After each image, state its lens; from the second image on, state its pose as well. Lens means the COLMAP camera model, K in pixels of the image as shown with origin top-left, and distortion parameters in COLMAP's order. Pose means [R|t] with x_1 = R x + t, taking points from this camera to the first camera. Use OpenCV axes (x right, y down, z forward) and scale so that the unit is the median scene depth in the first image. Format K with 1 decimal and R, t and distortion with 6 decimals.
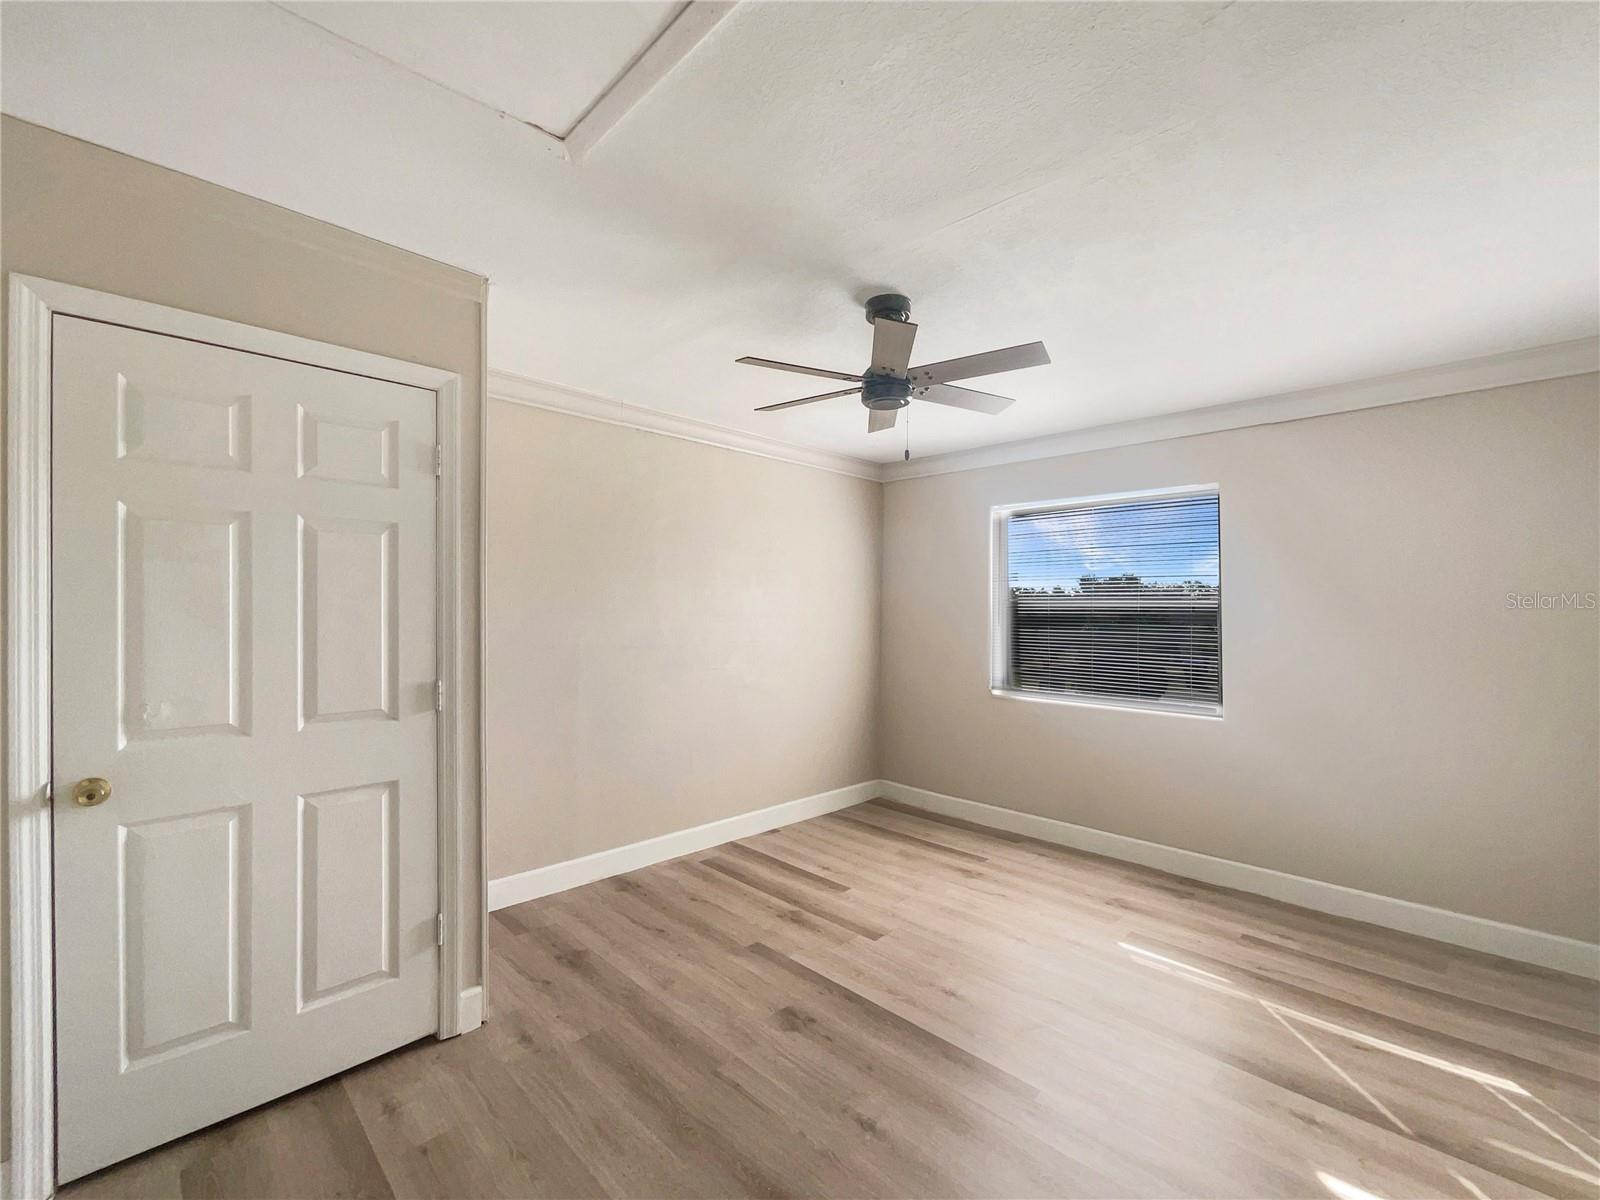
lens RADIAL K [[663.5, 0, 839.4], [0, 663.5, 611.7], [0, 0, 1]] dist [0.004116, 0.001509]
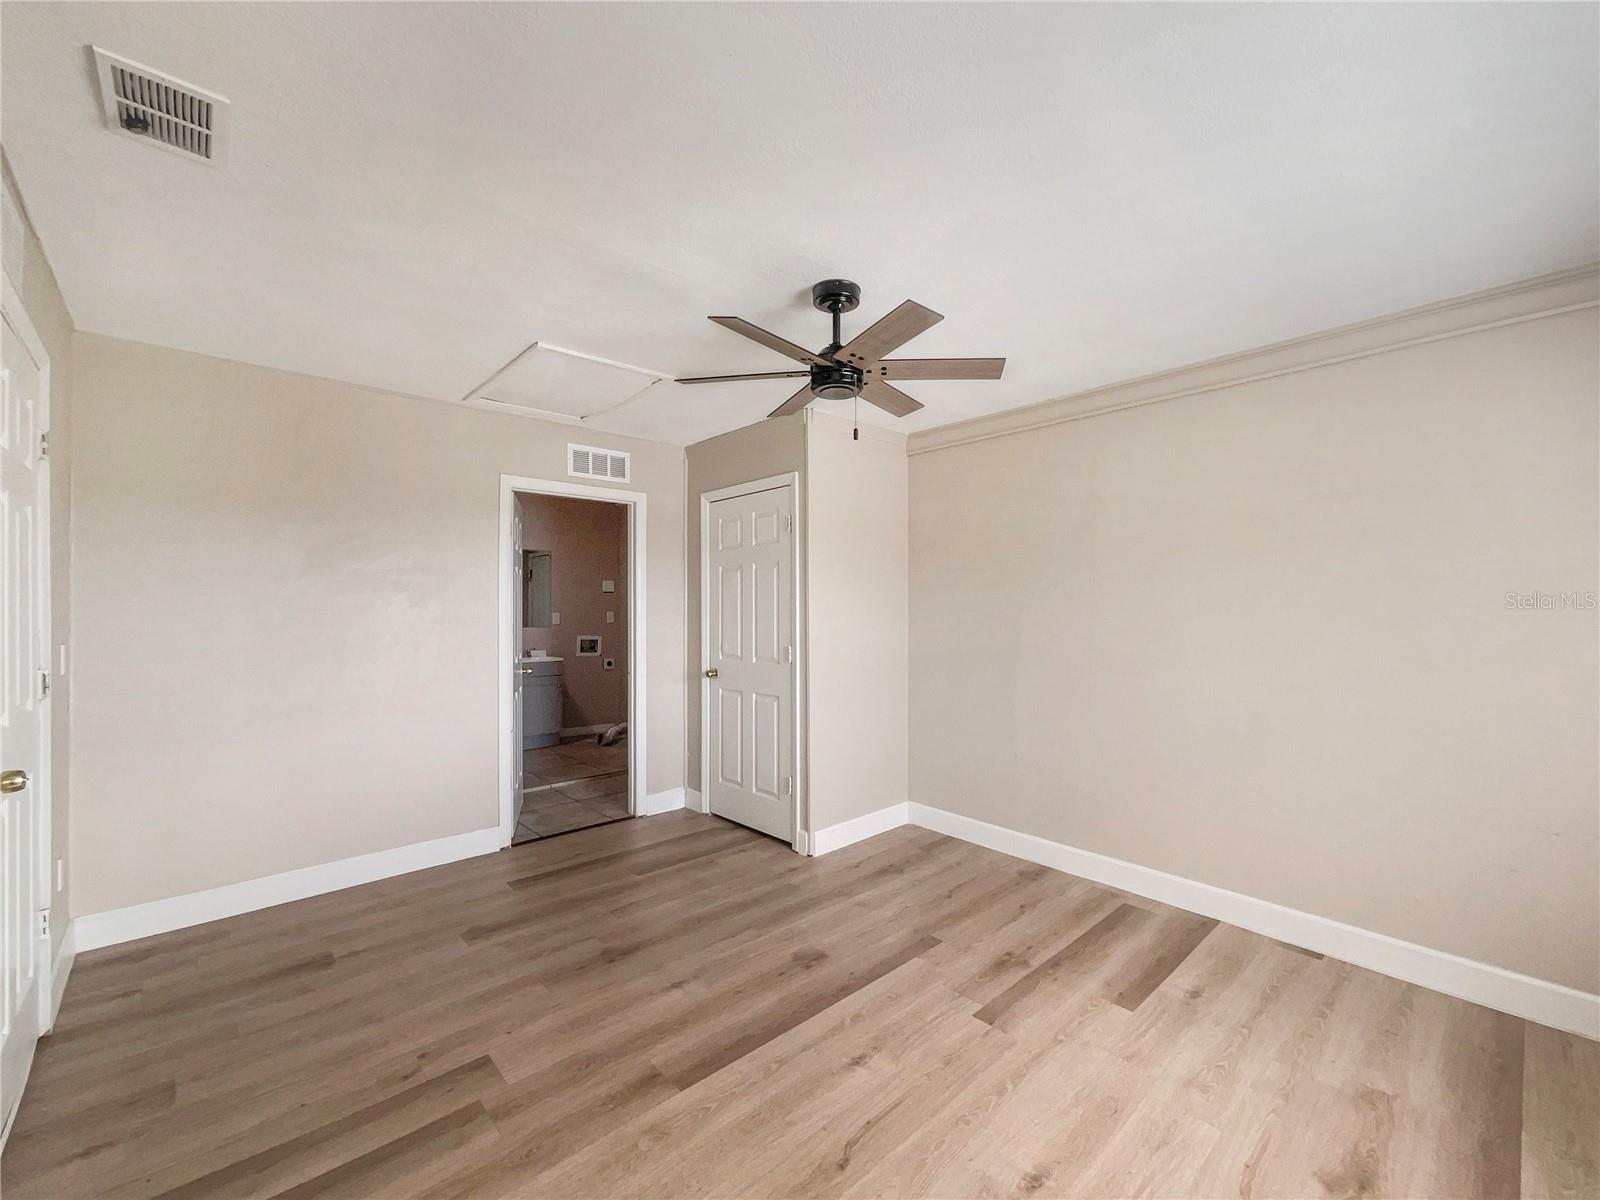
lens RADIAL K [[663.5, 0, 800.8], [0, 663.5, 607.0], [0, 0, 1]] dist [0.004116, 0.001509]
pose [[-0.066300, -0.008327, -0.997765, 0.875398], [-0.003210, 0.999962, -0.008132, 0.010662], [0.997795, 0.002663, -0.066325, 0.852062]]
